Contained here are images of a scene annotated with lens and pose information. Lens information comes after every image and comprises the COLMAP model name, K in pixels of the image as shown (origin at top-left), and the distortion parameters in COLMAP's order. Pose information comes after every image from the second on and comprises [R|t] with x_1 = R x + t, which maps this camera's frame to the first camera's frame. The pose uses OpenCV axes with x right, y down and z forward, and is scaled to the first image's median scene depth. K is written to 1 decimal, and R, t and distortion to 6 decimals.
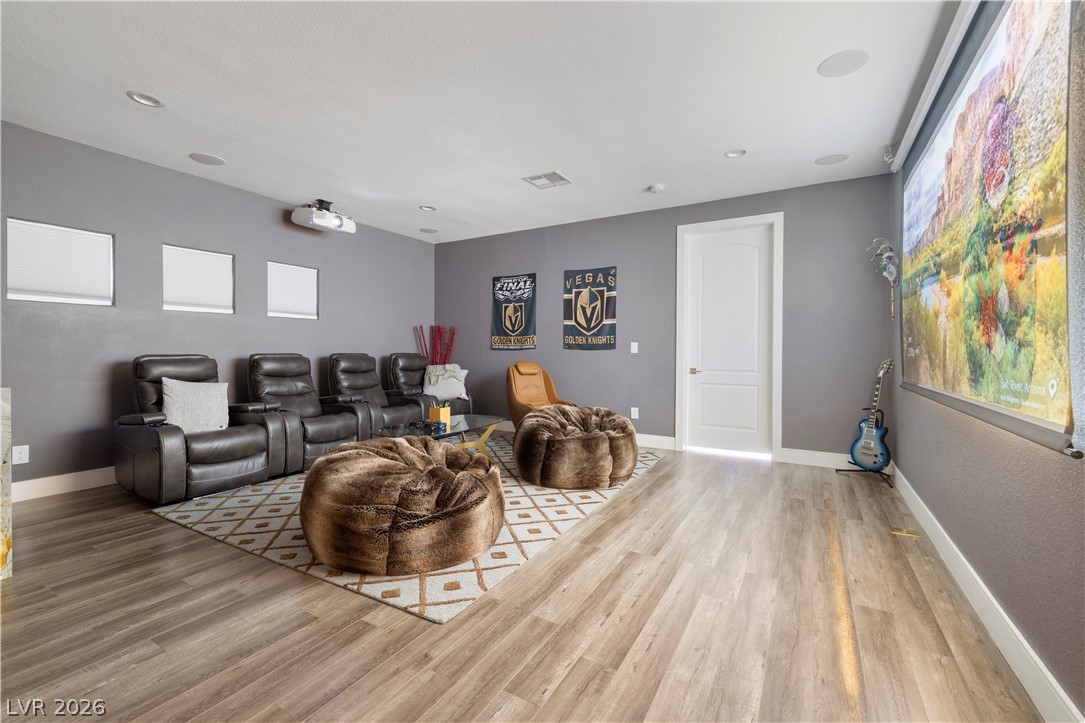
lens RADIAL K [[454.6, 0, 539.1], [0, 454.6, 354.9], [0, 0, 1]] dist [-0.002373, -0.000992]
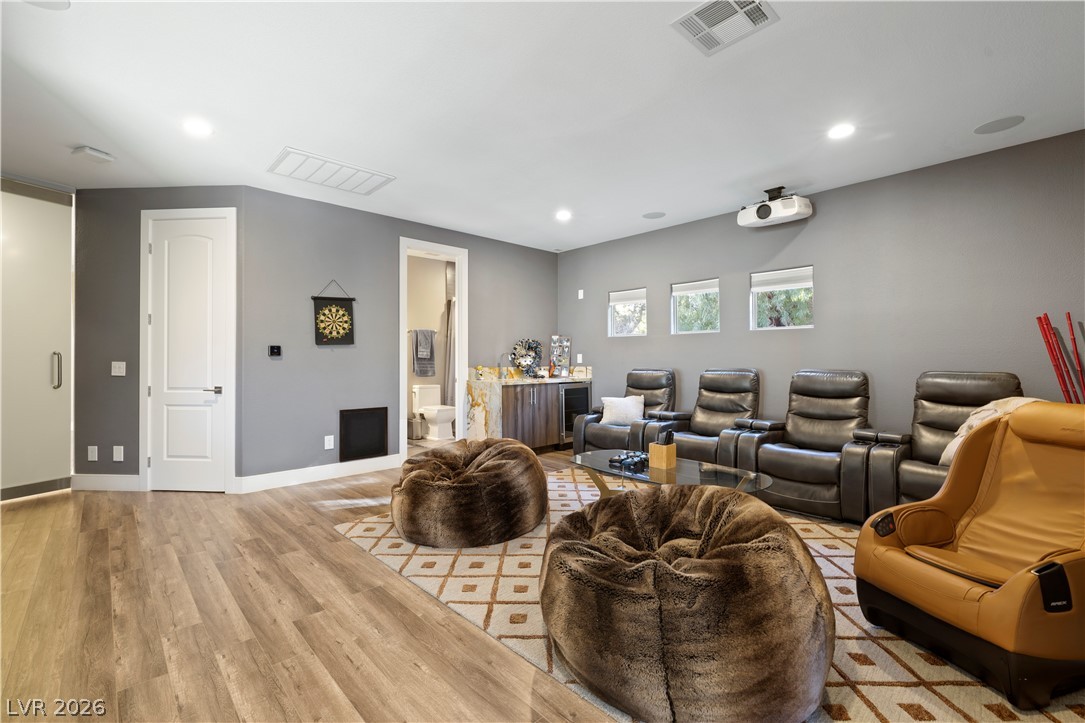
lens RADIAL K [[468.1, 0, 544.1], [0, 468.1, 353.6], [0, 0, 1]] dist [-0.002799, -0.000981]
pose [[-0.269299, -0.014465, -0.962948, 0.590058], [-0.008390, 0.999884, -0.012673, -0.022784], [0.963020, 0.004666, -0.269389, 1.027771]]
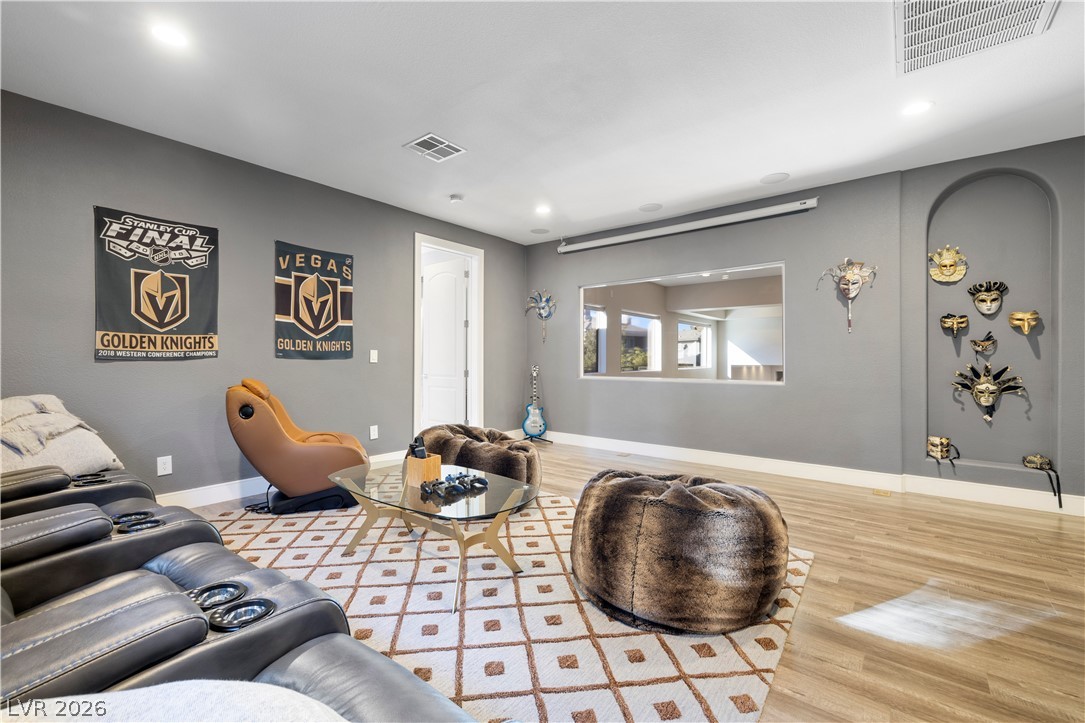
lens RADIAL K [[454.6, 0, 544.8], [0, 454.6, 359.8], [0, 0, 1]] dist [-0.002373, -0.000992]
pose [[0.143926, -0.007800, 0.989558, -0.794907], [0.005410, 0.999960, 0.007095, -0.018404], [-0.989574, 0.004332, 0.143962, 0.743356]]
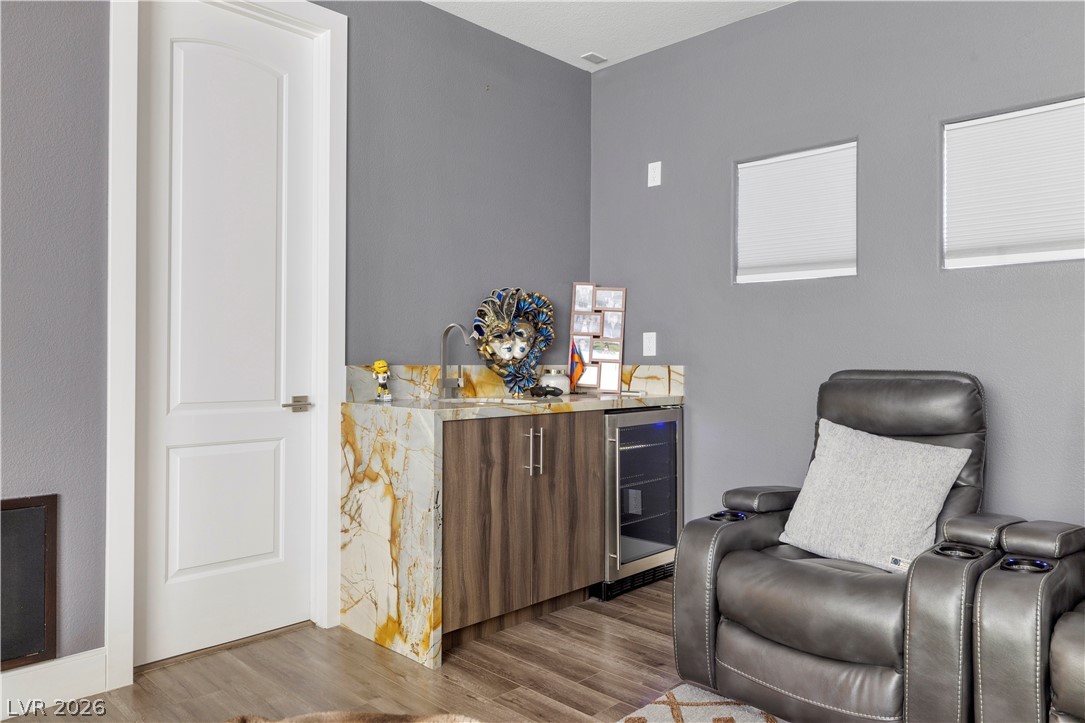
lens RADIAL K [[748.7, 0, 538.8], [0, 748.7, 354.6], [0, 0, 1]] dist [0.003106, -0.001956]
pose [[-0.237850, -0.005589, -0.971286, -0.016996], [-0.014332, 0.999895, -0.002244, -0.009158], [0.971196, 0.013387, -0.237905, 0.800883]]
